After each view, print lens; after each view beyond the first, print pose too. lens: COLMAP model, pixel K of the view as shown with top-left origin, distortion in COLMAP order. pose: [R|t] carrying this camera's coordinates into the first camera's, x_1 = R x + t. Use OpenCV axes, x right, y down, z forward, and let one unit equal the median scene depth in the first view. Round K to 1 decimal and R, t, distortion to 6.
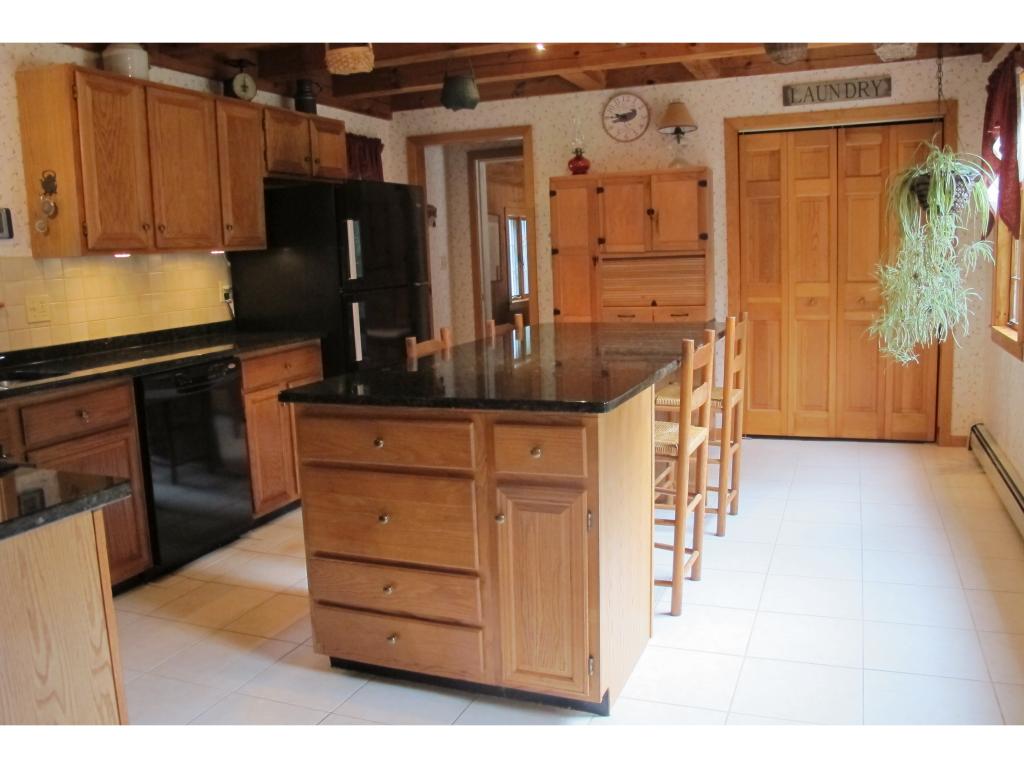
lens RADIAL K [[863.8, 0, 511.8], [0, 863.8, 382.9], [0, 0, 1]] dist [-0.125820, 0.069443]
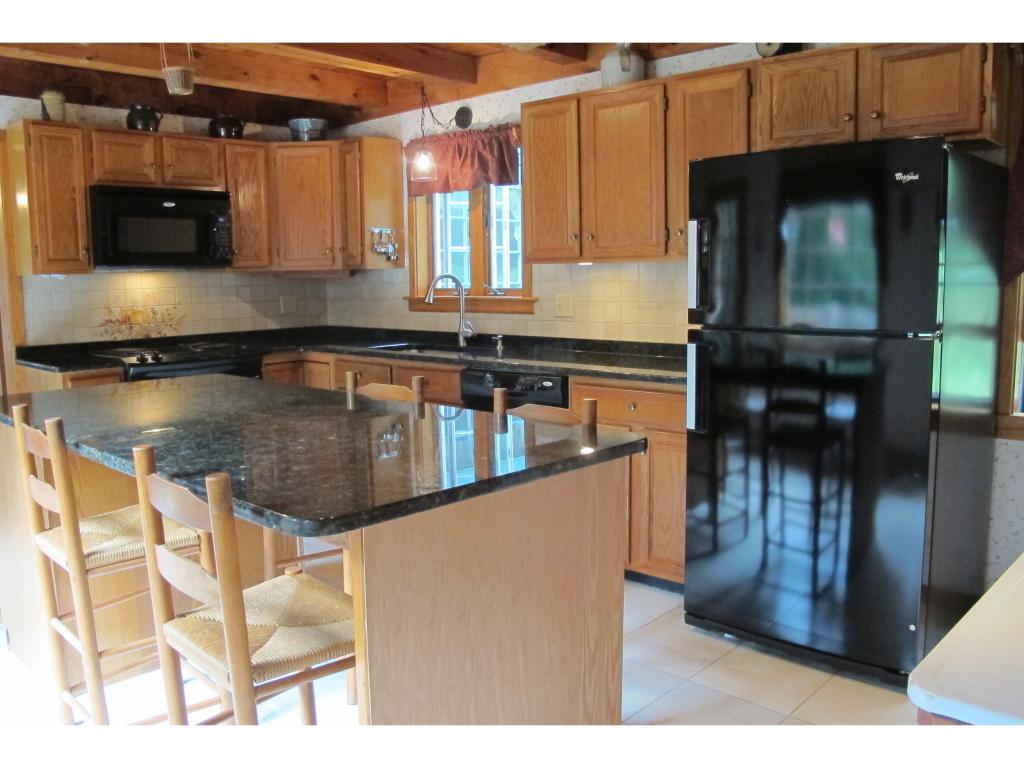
lens RADIAL K [[863.8, 0, 520.1], [0, 863.8, 382.2], [0, 0, 1]] dist [-0.125820, 0.069443]
pose [[-0.355404, 0.159208, -0.921054, 0.602762], [-0.114734, 0.970505, 0.212028, -0.233552], [0.927644, 0.181032, -0.326655, 1.342431]]
